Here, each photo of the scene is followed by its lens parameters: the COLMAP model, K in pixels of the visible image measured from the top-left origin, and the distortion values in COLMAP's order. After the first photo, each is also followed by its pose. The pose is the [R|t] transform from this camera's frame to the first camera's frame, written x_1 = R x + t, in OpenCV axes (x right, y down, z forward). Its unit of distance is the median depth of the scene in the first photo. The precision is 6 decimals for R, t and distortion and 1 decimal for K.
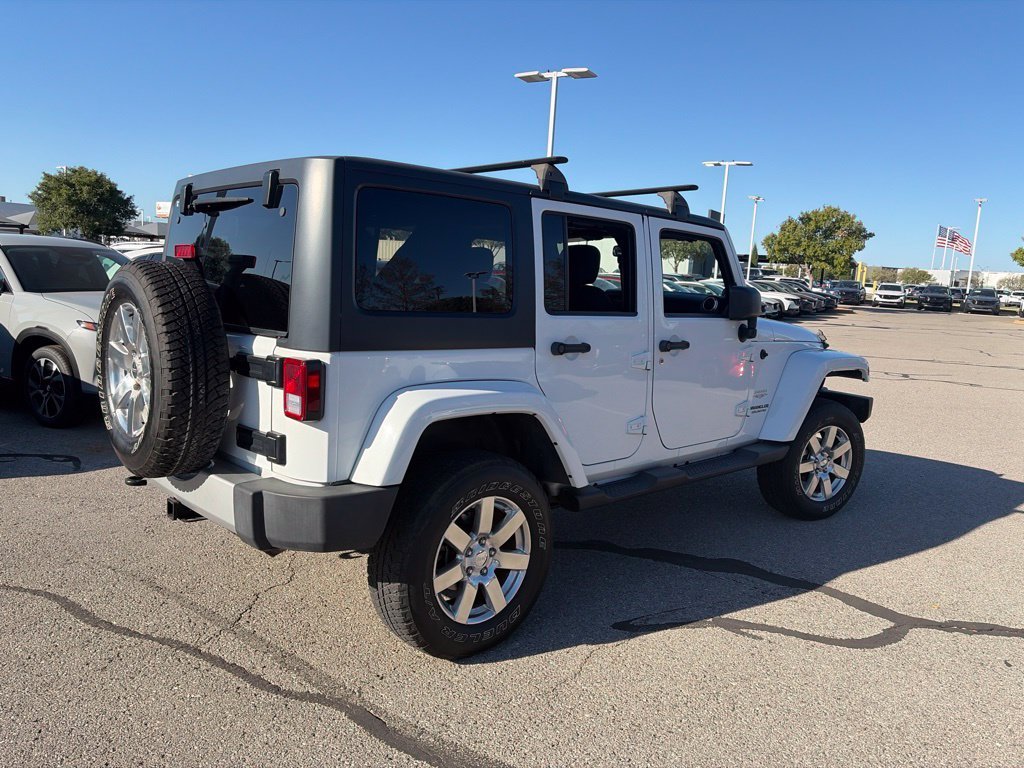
lens RADIAL K [[772.7, 0, 517.5], [0, 772.7, 376.2], [0, 0, 1]] dist [0.052680, -0.052162]
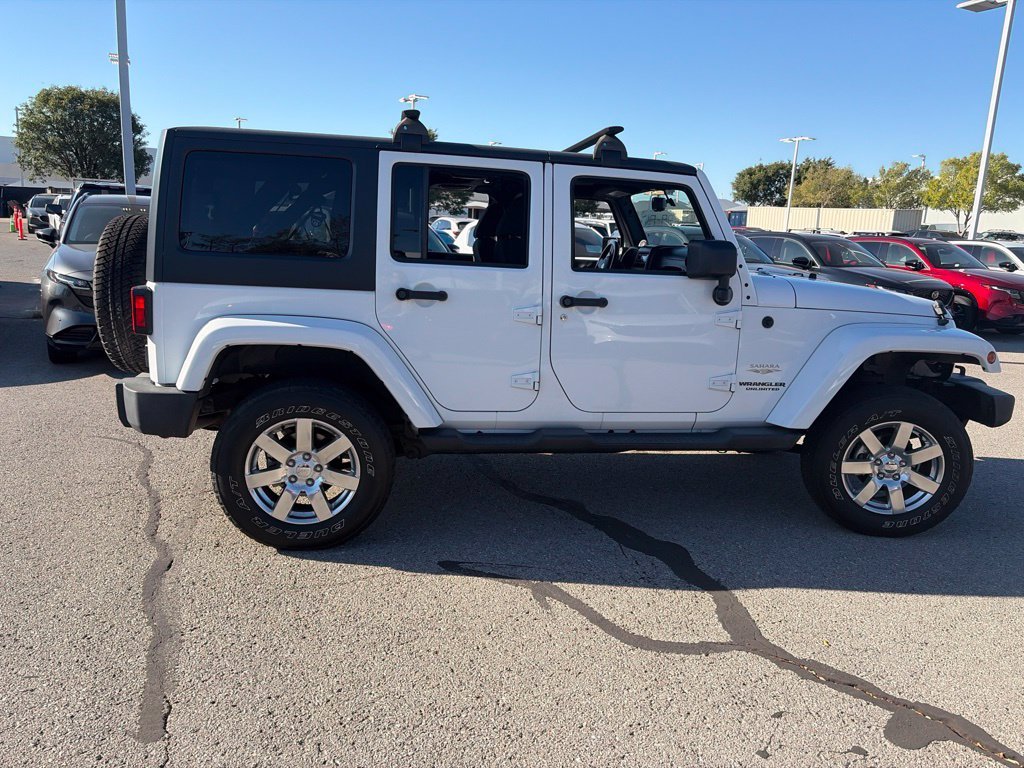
lens RADIAL K [[772.7, 0, 518.5], [0, 772.7, 383.2], [0, 0, 1]] dist [0.052680, -0.052162]
pose [[0.826785, 0.099632, -0.553624, 0.764836], [-0.076212, 0.994955, 0.065240, 0.004924], [0.557331, -0.011747, 0.830207, 0.195828]]
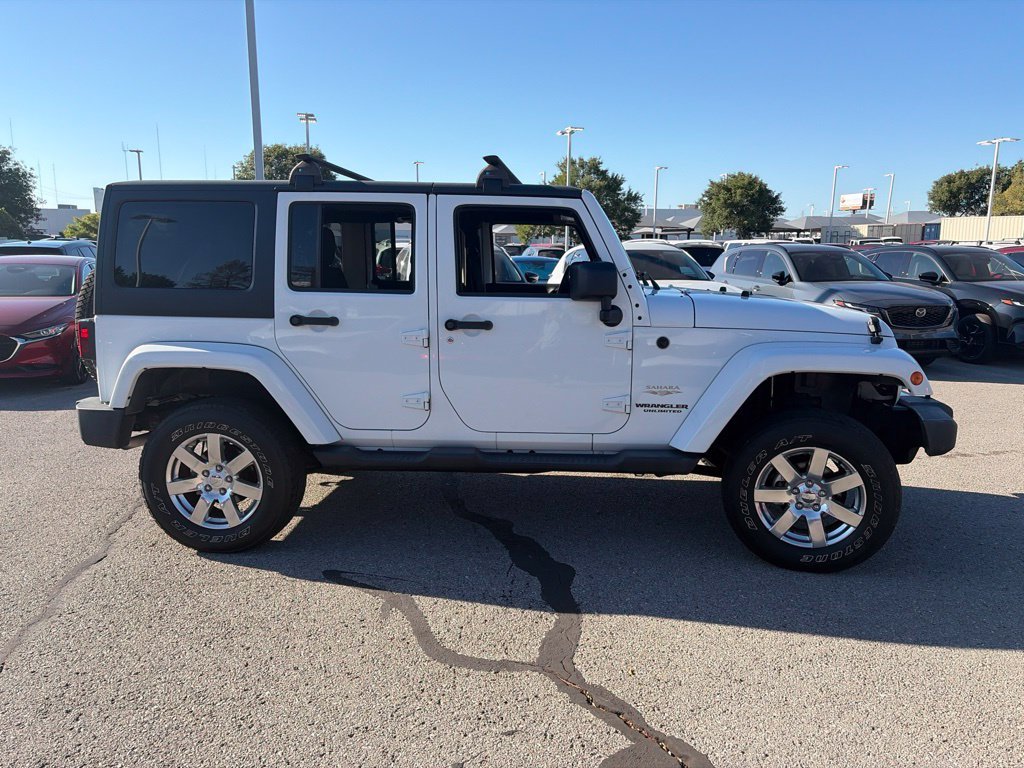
lens RADIAL K [[772.7, 0, 515.6], [0, 772.7, 383.2], [0, 0, 1]] dist [0.052680, -0.052162]
pose [[0.673455, 0.080232, -0.734862, 1.107164], [-0.066387, 0.996640, 0.047974, -0.019173], [0.736242, 0.016478, 0.676518, 0.440386]]
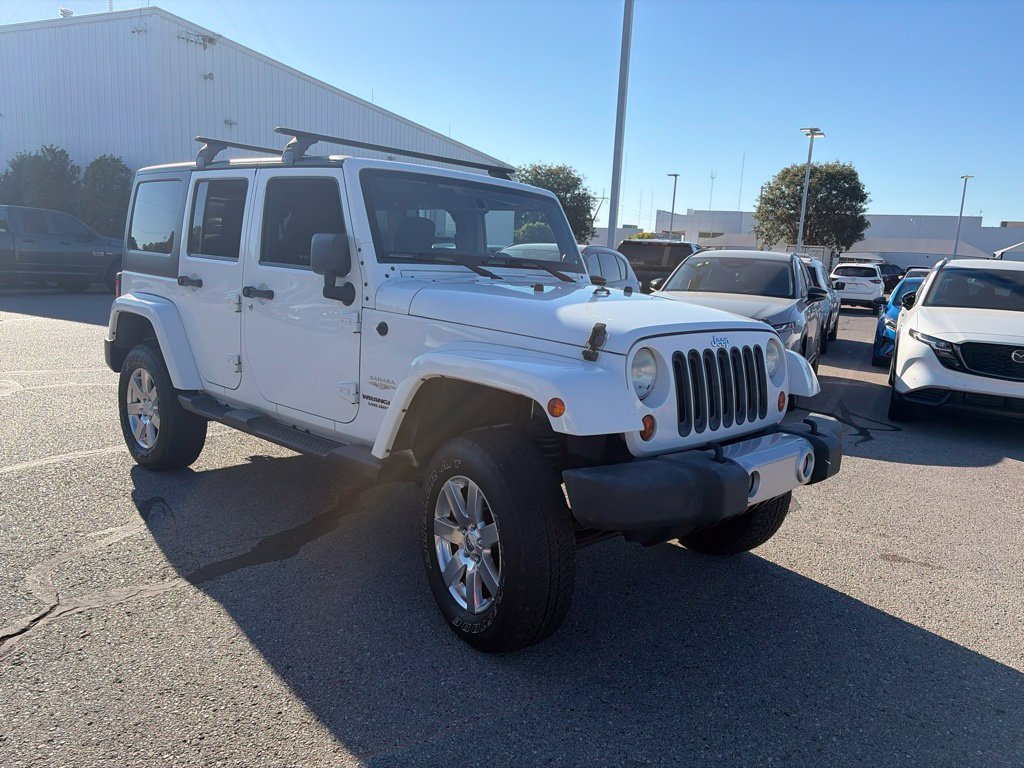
lens RADIAL K [[772.7, 0, 516.4], [0, 772.7, 384.6], [0, 0, 1]] dist [0.052680, -0.052162]
pose [[0.059692, 0.118735, -0.991130, 1.412114], [-0.177407, 0.978356, 0.106520, -0.102617], [0.982326, 0.169475, 0.079464, 1.449183]]
